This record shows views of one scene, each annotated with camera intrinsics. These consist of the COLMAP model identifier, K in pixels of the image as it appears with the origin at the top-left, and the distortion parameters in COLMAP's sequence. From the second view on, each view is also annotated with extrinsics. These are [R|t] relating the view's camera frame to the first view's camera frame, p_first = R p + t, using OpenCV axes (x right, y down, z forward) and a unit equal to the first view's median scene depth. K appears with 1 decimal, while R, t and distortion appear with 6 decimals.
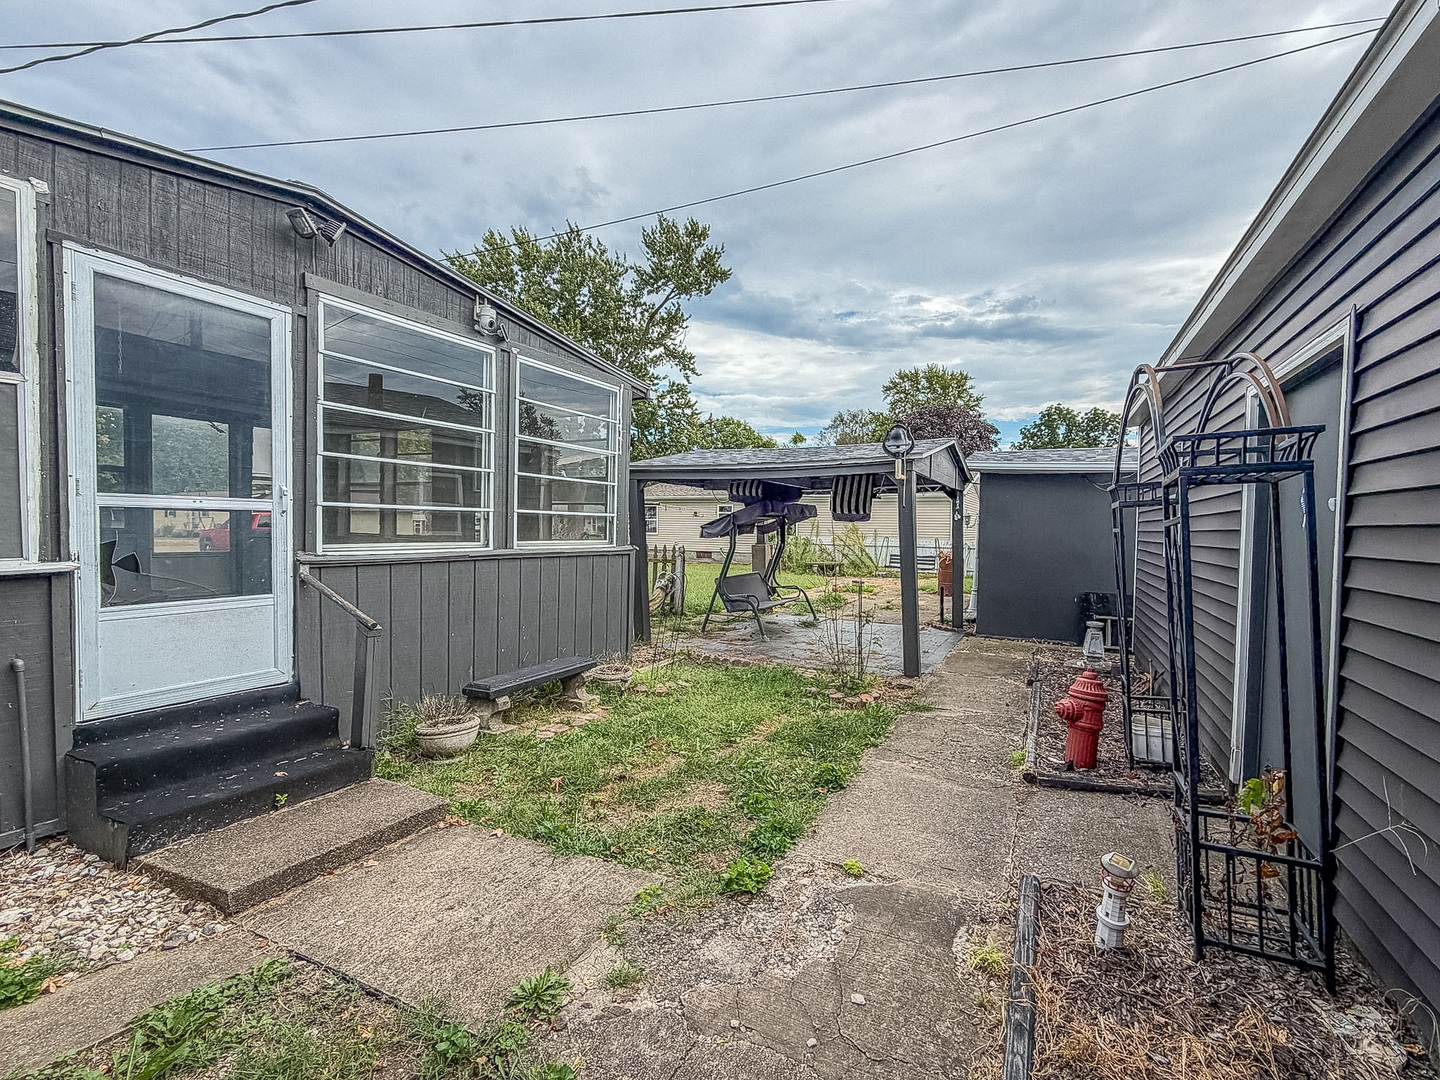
lens RADIAL K [[611.6, 0, 759.2], [0, 611.6, 546.4], [0, 0, 1]] dist [-0.001682, -0.000169]
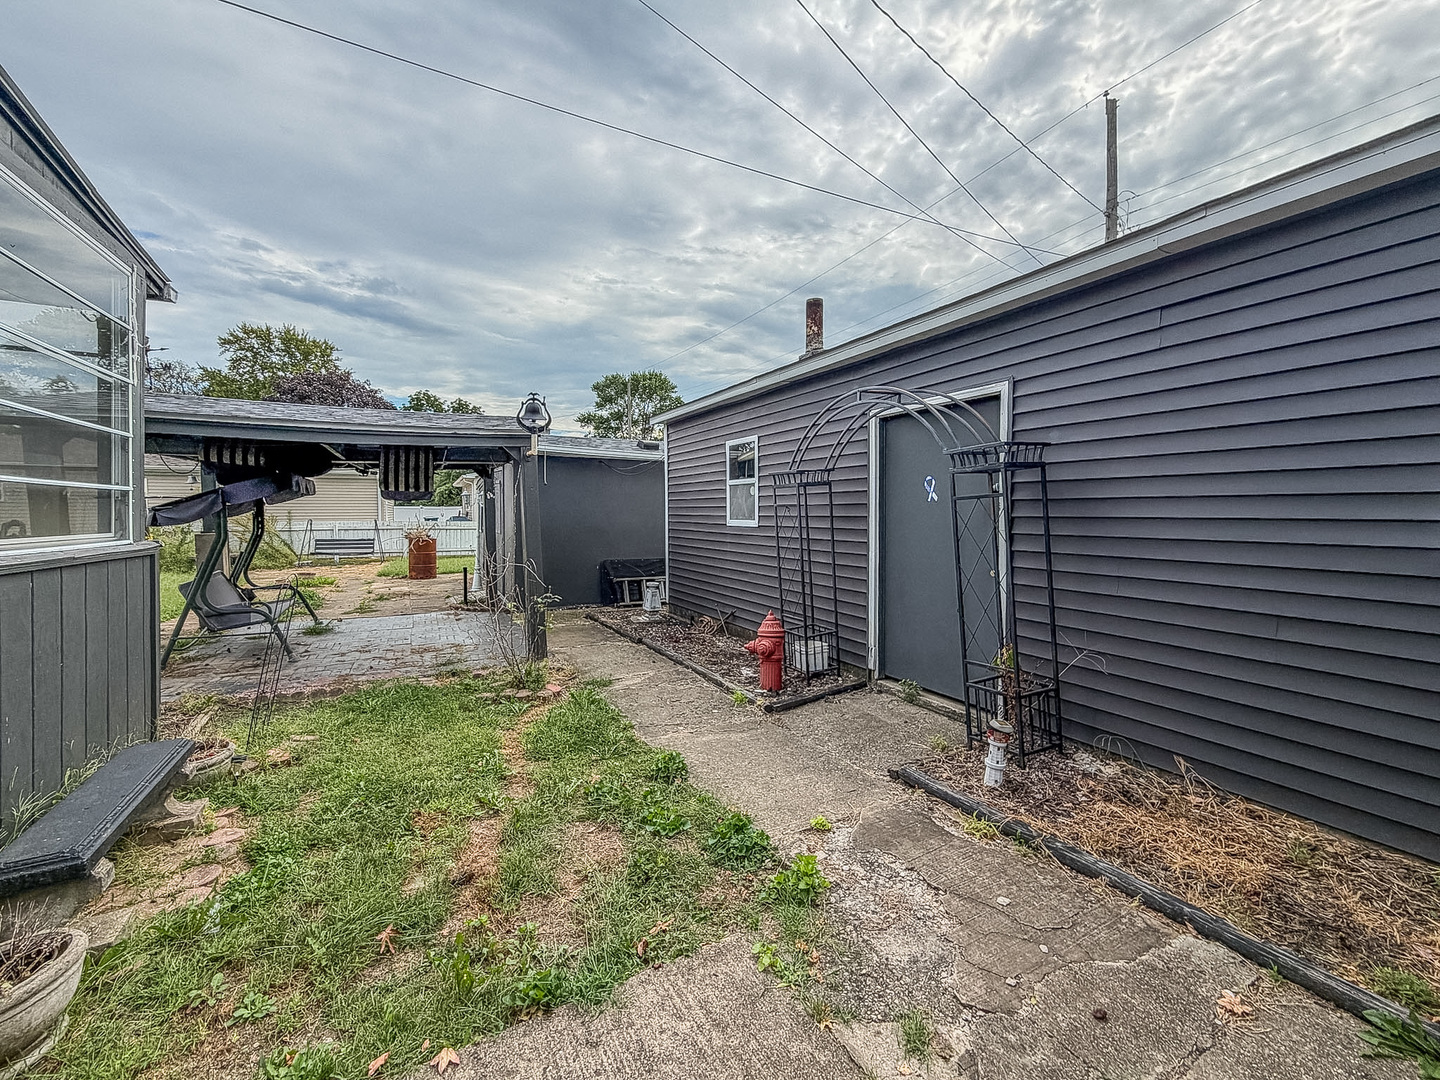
lens RADIAL K [[582.9, 0, 705.3], [0, 582.9, 511.1], [0, 0, 1]] dist [0.000865, 0.000405]
pose [[0.617786, -0.016895, 0.786165, -0.410461], [0.036150, 0.999322, -0.006932, -0.006616], [-0.785515, 0.032702, 0.617978, 0.285995]]
